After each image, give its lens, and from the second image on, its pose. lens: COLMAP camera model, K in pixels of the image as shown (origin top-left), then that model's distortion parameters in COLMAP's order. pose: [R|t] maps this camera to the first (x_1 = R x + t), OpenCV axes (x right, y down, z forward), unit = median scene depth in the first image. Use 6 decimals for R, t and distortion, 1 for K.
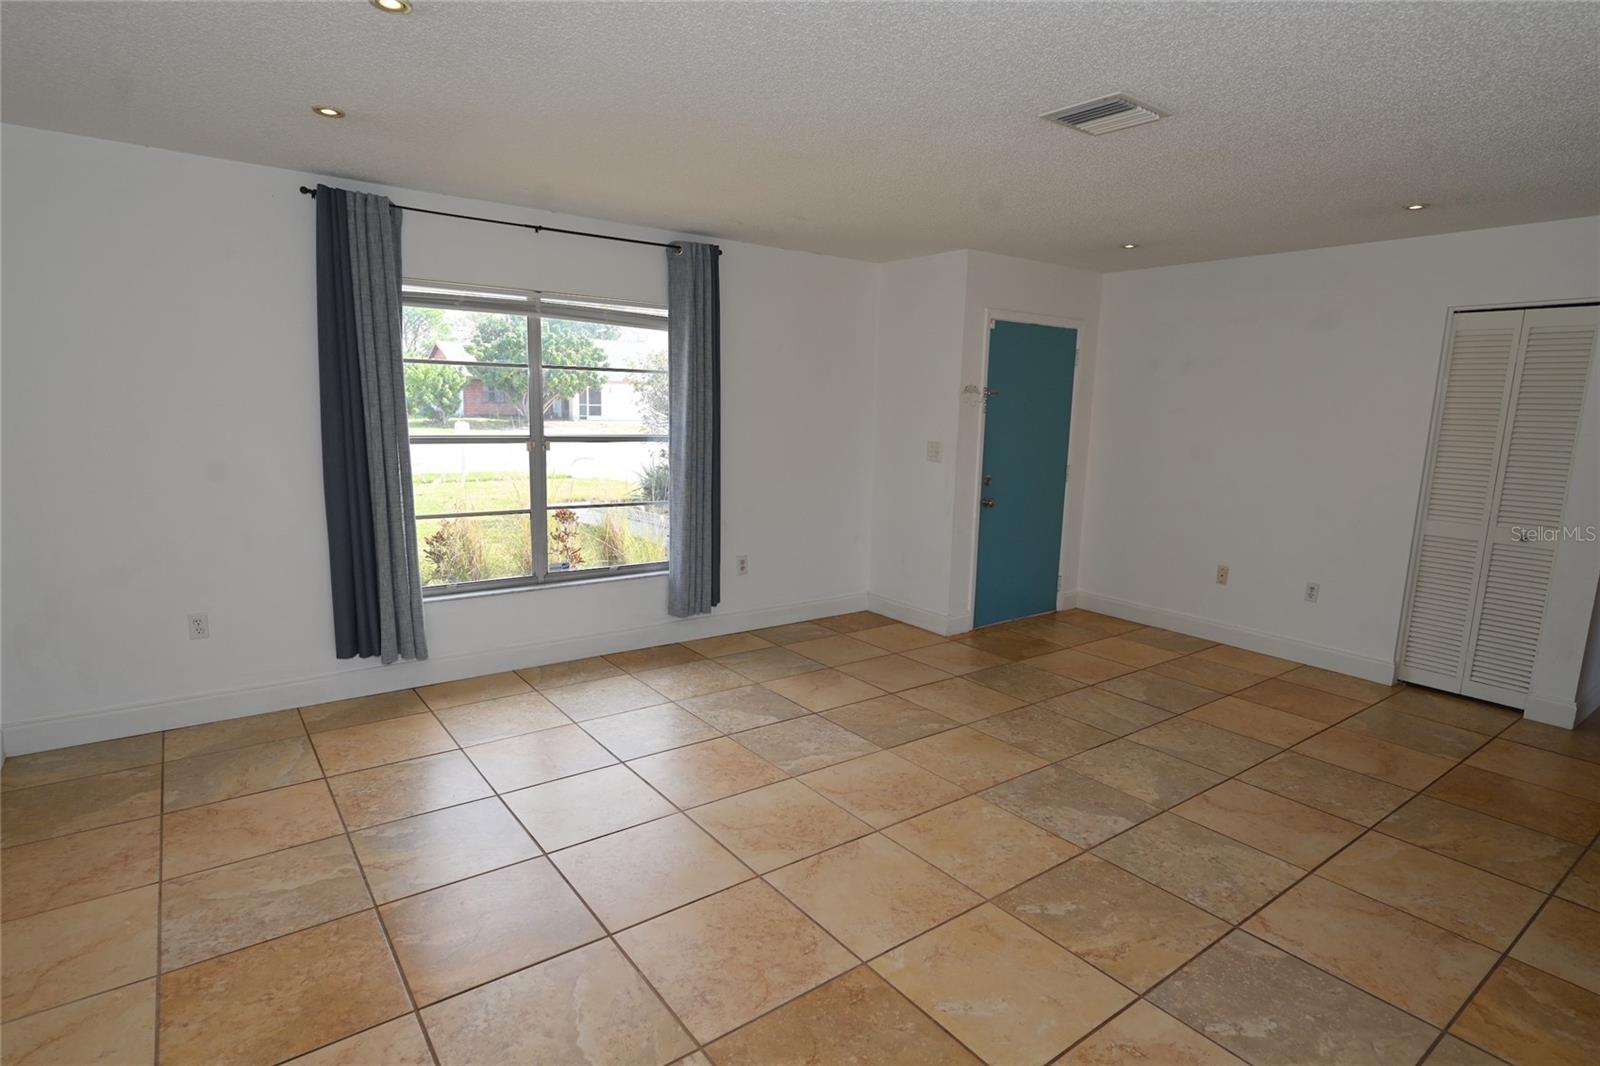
lens RADIAL K [[824.8, 0, 800.2], [0, 824.8, 537.1], [0, 0, 1]] dist [-0.001184, -0.000702]
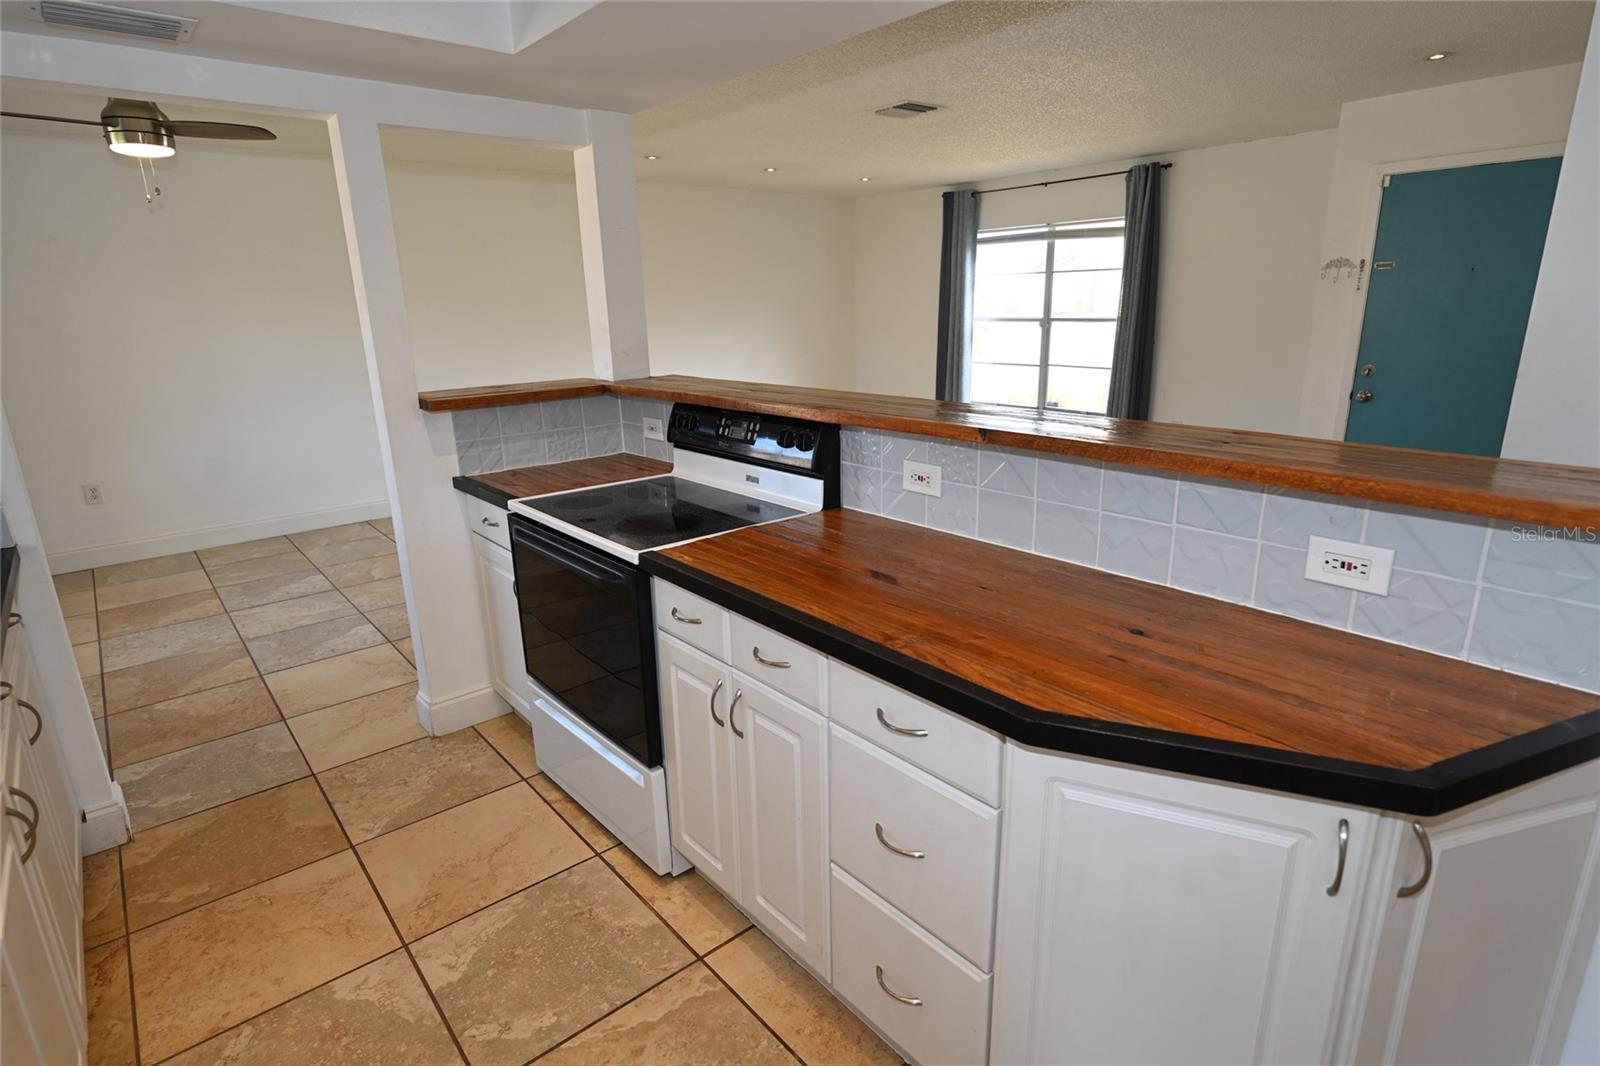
lens RADIAL K [[820.1, 0, 802.5], [0, 820.1, 531.3], [0, 0, 1]] dist [0.002243, 0.001060]
pose [[0.067343, 0.245987, -0.966931, 1.294115], [-0.139432, 0.961941, 0.235006, -0.032898], [0.987939, 0.118995, 0.099079, 0.436255]]
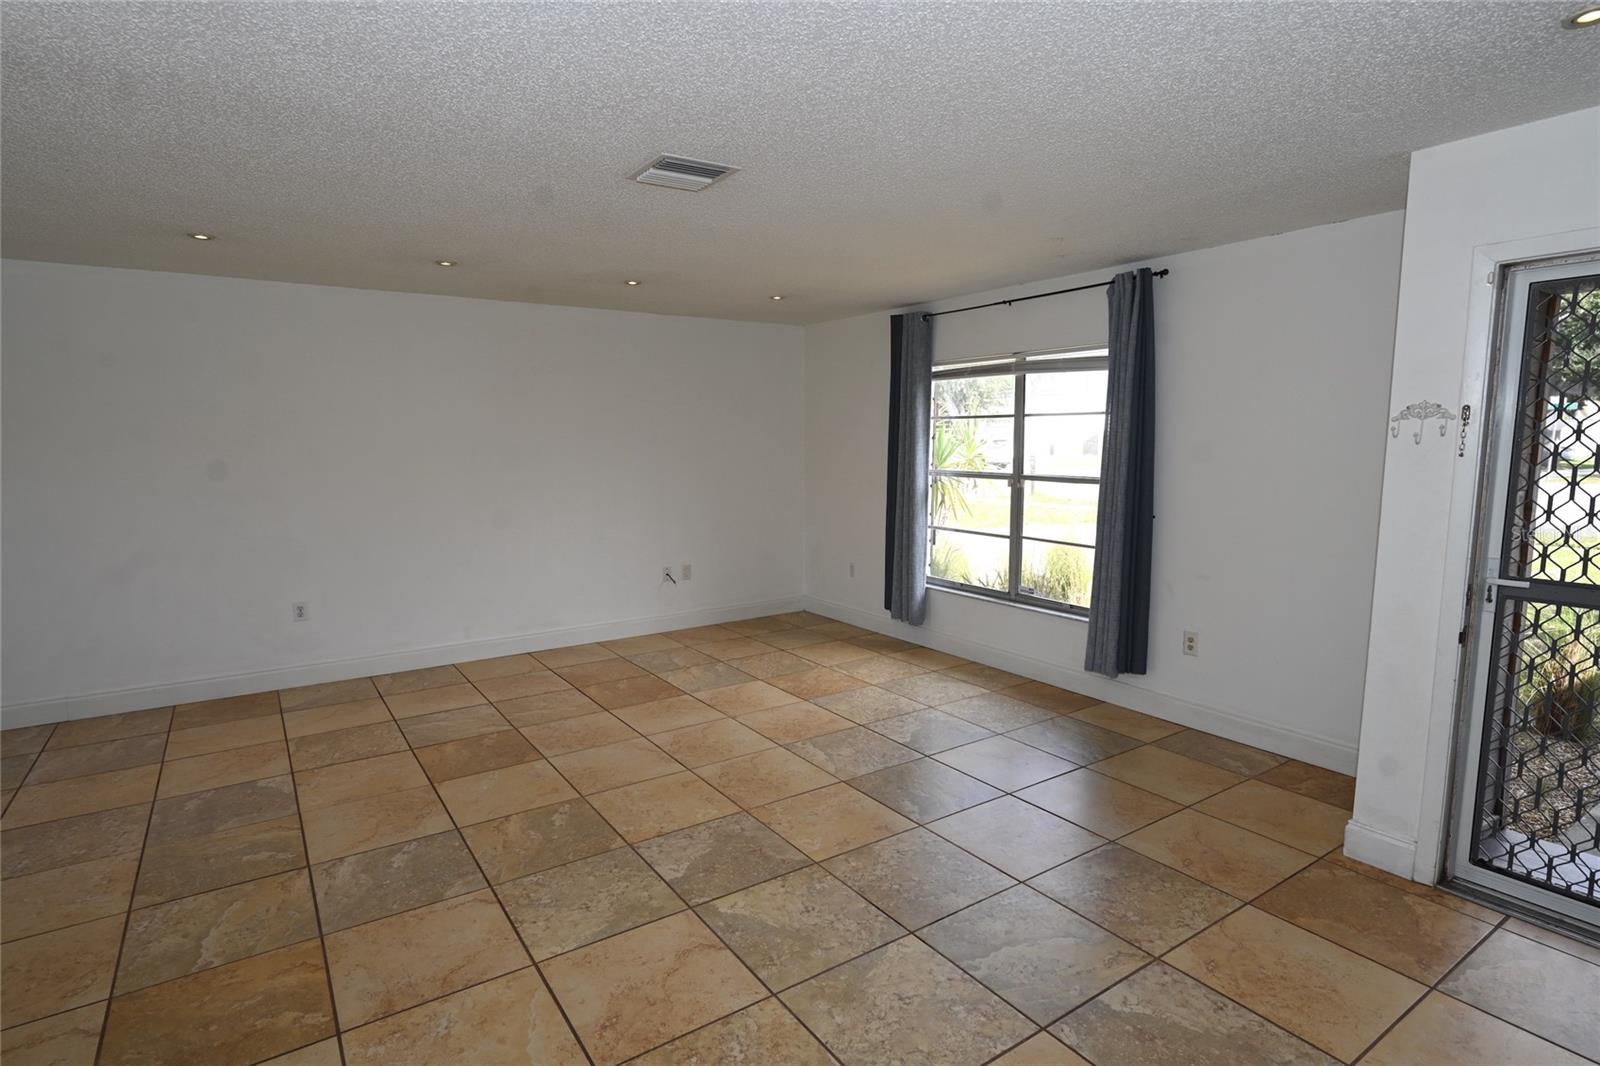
lens RADIAL K [[824.8, 0, 800.2], [0, 824.8, 537.1], [0, 0, 1]] dist [-0.001184, -0.000702]
pose [[-0.041806, 0.098171, -0.994291, 0.880433], [-0.157299, 0.982104, 0.103581, -0.109682], [0.986666, 0.160731, -0.025616, 0.750322]]
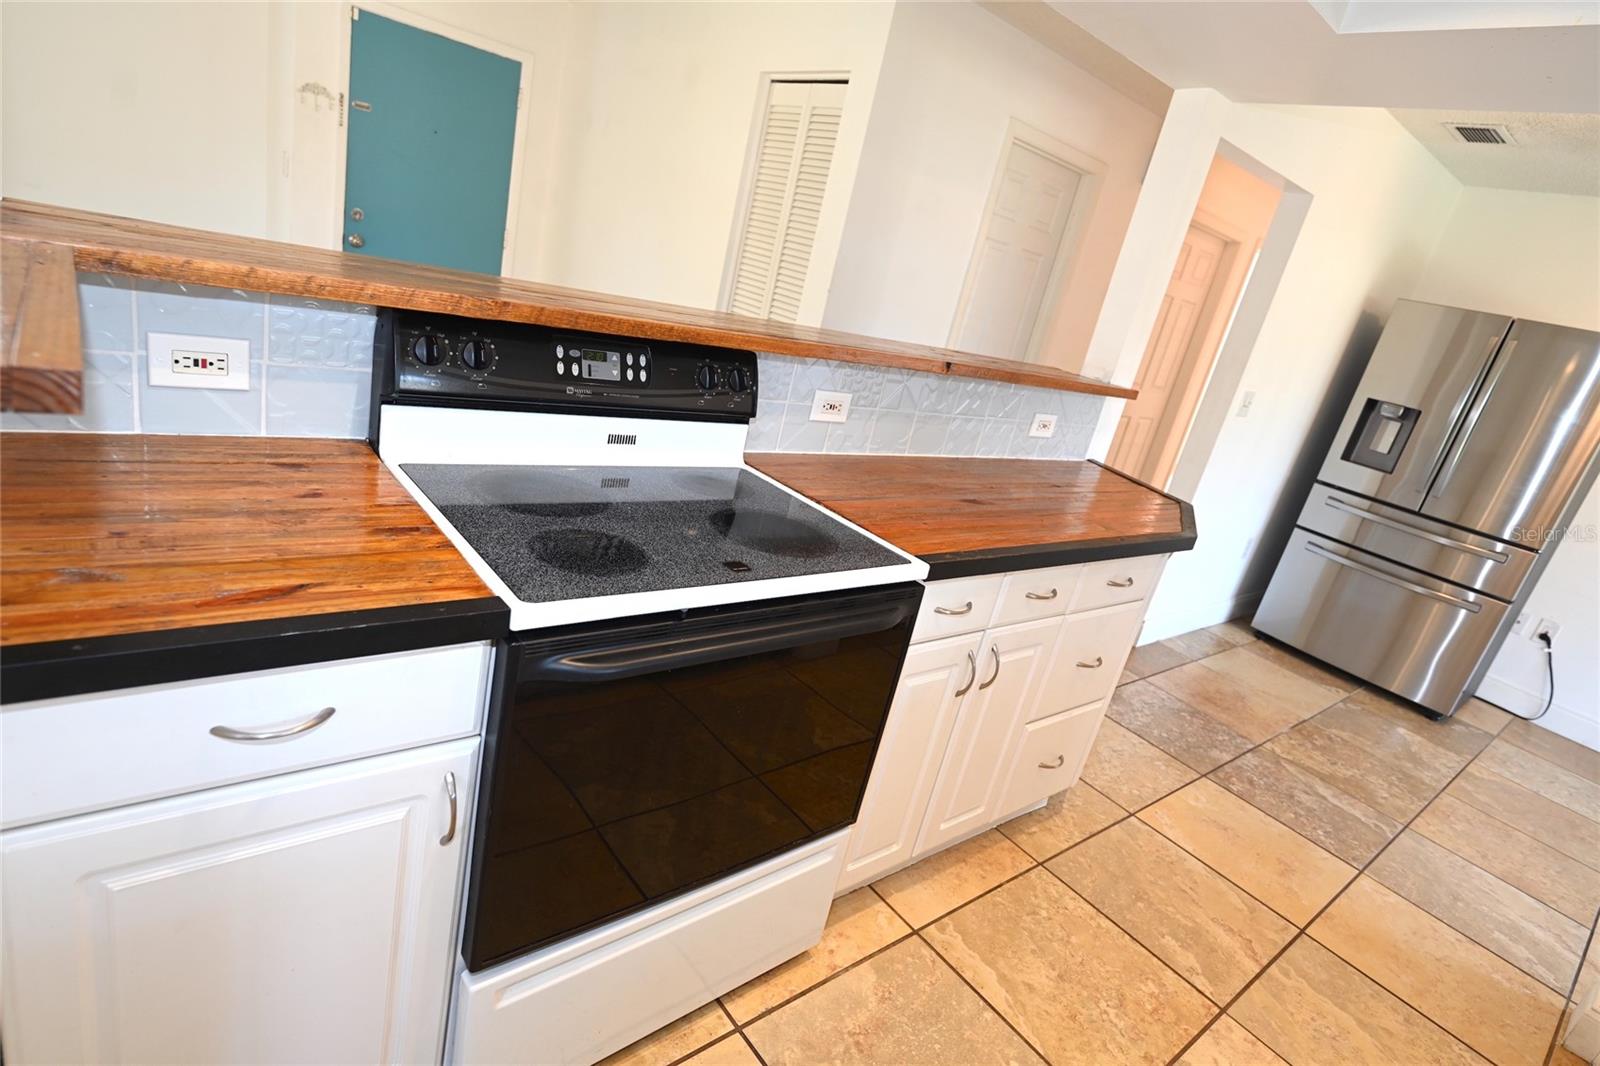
lens RADIAL K [[820.1, 0, 802.5], [0, 820.1, 531.3], [0, 0, 1]] dist [0.002243, 0.001060]
pose [[0.979853, 0.171814, 0.101825, 0.801090], [-0.186655, 0.969169, 0.160844, 0.033302], [-0.071050, -0.176609, 0.981713, 0.083487]]
